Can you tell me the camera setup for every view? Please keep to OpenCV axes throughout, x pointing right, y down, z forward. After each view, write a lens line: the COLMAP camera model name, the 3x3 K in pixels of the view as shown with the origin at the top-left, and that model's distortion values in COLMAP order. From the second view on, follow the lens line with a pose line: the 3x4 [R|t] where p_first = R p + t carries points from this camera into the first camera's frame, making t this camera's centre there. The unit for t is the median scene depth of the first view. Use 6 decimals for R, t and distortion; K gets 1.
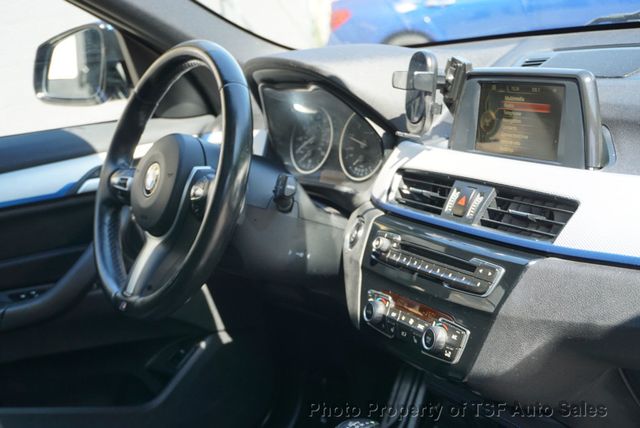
lens RADIAL K [[1012.9, 0, 321.3], [0, 1012.9, 210.9], [0, 0, 1]] dist [0.169993, 0.000000]
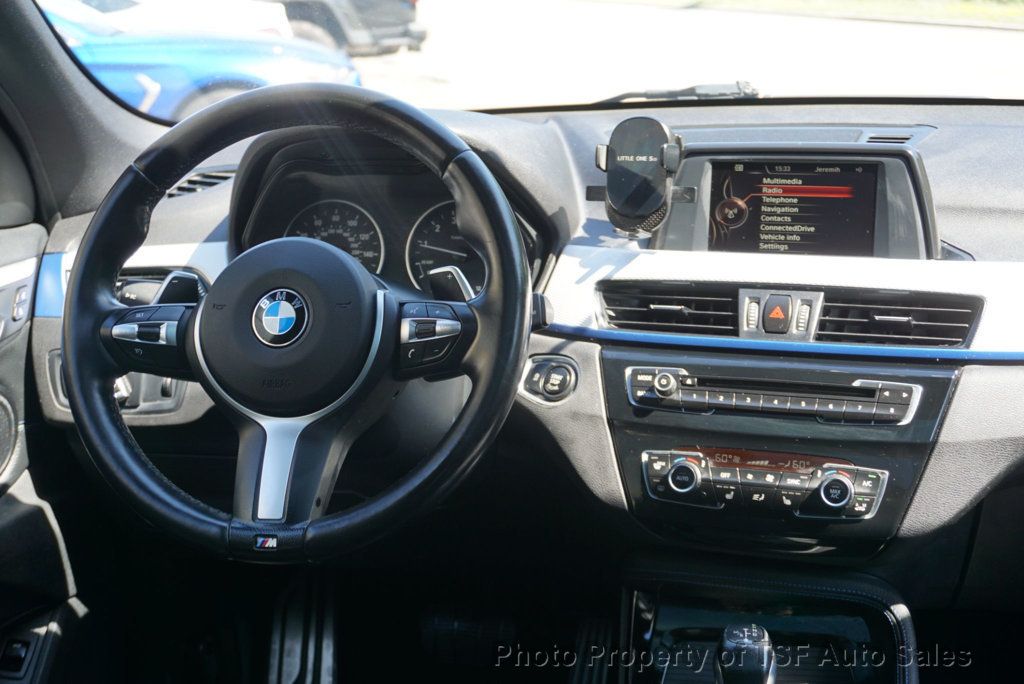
lens RADIAL K [[1400.1, 0, 507.4], [0, 1400.1, 344.7], [0, 0, 1]] dist [0.055627, 0.000000]
pose [[0.711447, -0.067565, 0.699484, -0.729647], [0.089030, 0.996013, 0.005654, -0.009806], [-0.697077, 0.058253, 0.714626, 0.385772]]
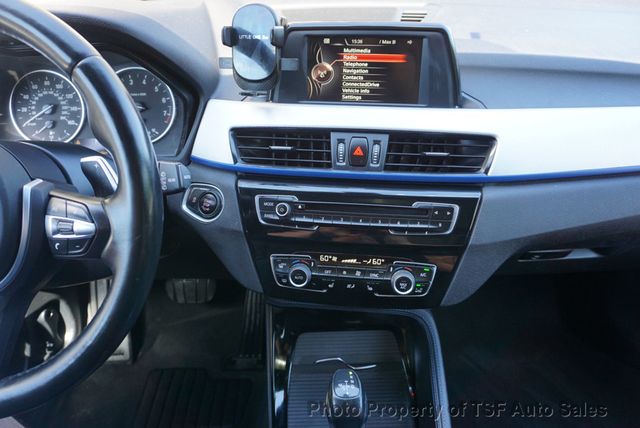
lens RADIAL K [[490.2, 0, 309.7], [0, 490.2, 210.3], [0, 0, 1]] dist [-0.026738, 0.013399]
pose [[0.585428, -0.310620, 0.748859, -0.298805], [0.127186, 0.947441, 0.293561, -0.108840], [-0.800686, -0.076615, 0.594165, 0.714274]]
